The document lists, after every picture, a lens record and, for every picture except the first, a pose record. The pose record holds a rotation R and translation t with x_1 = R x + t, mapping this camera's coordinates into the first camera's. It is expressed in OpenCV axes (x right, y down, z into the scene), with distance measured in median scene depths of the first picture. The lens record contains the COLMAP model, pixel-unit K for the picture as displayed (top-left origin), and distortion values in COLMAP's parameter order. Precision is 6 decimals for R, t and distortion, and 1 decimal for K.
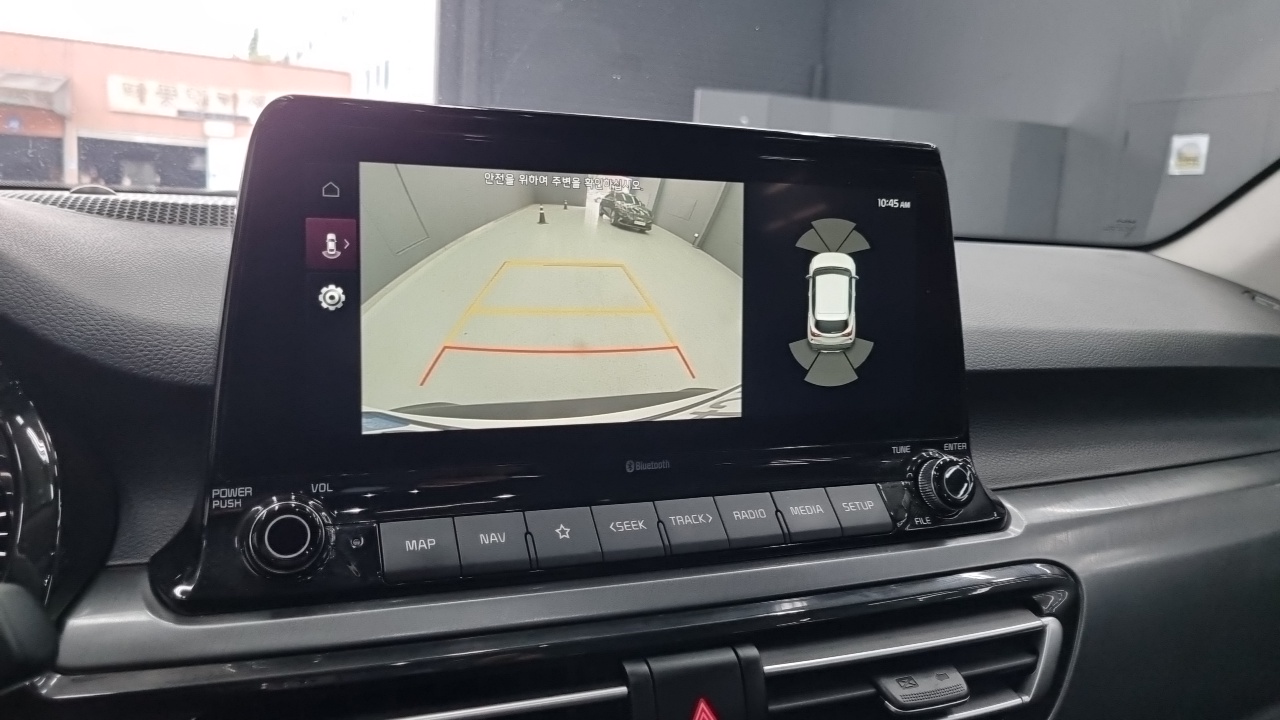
lens RADIAL K [[991.0, 0, 640.0], [0, 991.0, 360.0], [0, 0, 1]] dist [0.021344, -0.006071]
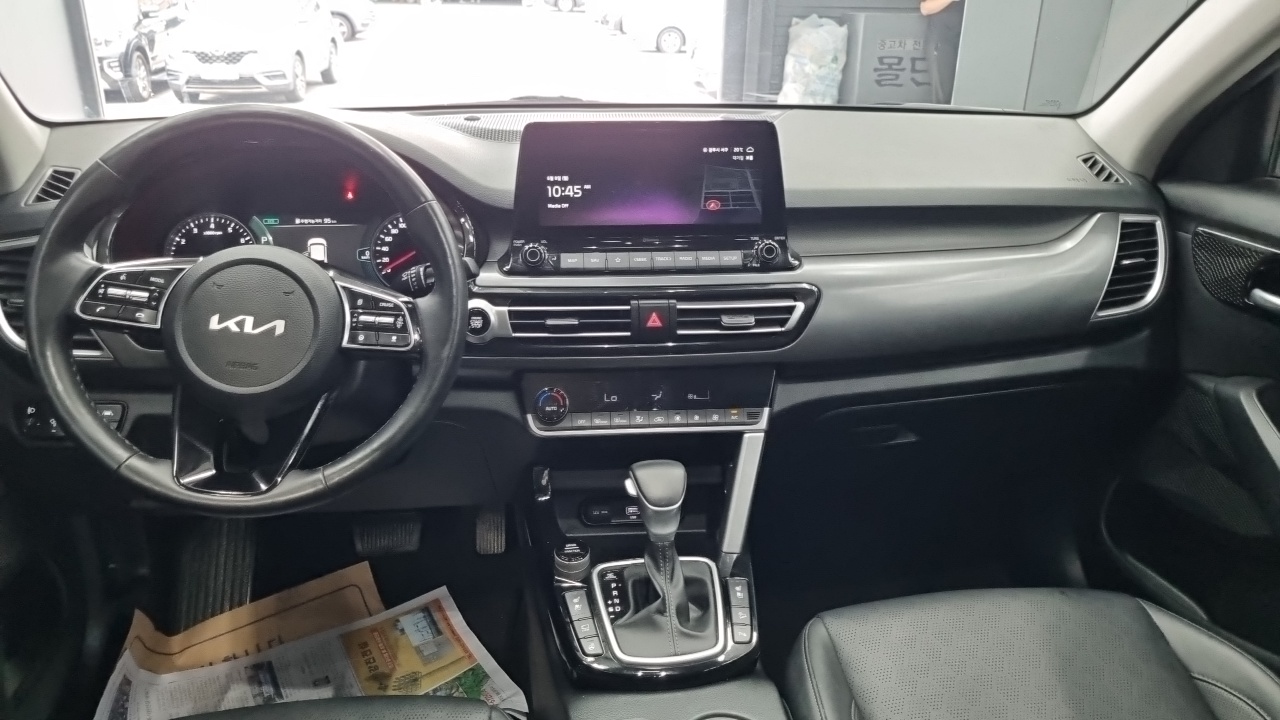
lens RADIAL K [[991.0, 0, 640.0], [0, 991.0, 360.0], [0, 0, 1]] dist [0.021344, -0.006071]
pose [[0.952491, 0.083041, -0.293027, 0.901499], [-0.014431, 0.973336, 0.228928, -0.227327], [0.304224, -0.213823, 0.928293, -1.880188]]
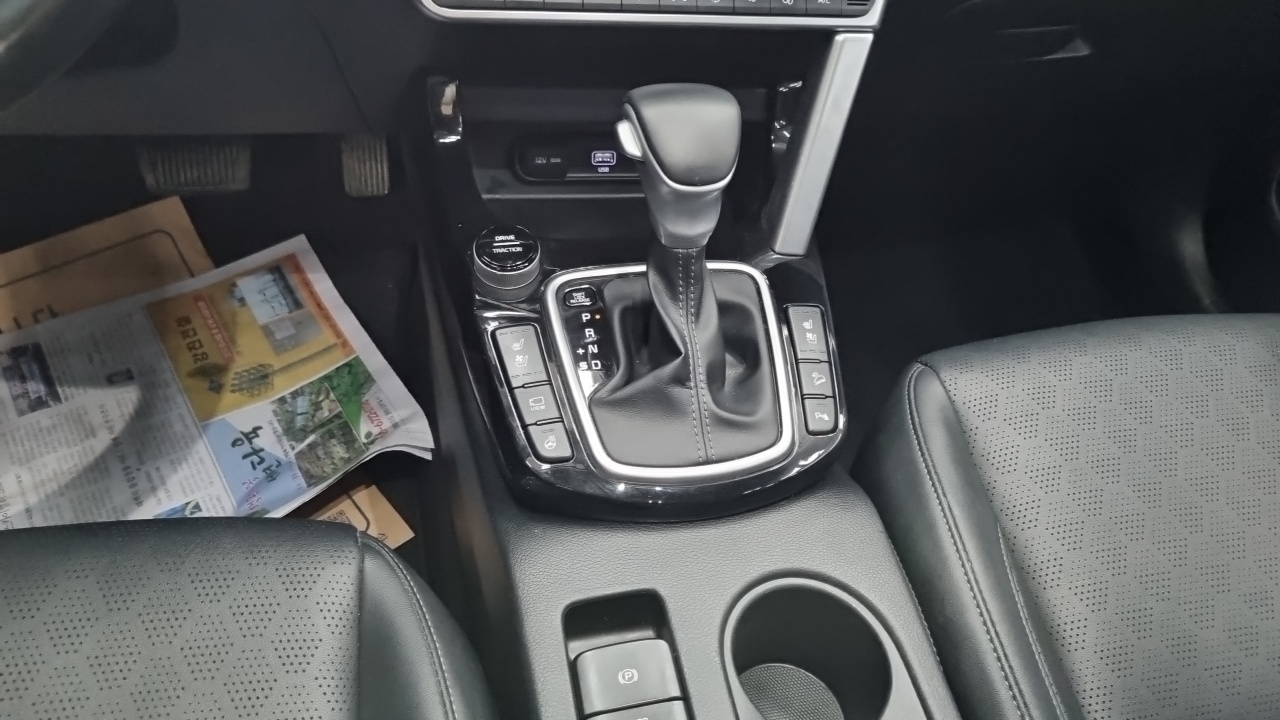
lens RADIAL K [[969.3, 0, 648.1], [0, 969.3, 356.5], [0, 0, 1]] dist [0.021414, -0.000422]
pose [[0.970387, 0.206523, -0.125291, 0.326137], [-0.092201, 0.796085, 0.598120, 0.204979], [0.223268, -0.568855, 0.791552, -0.565915]]
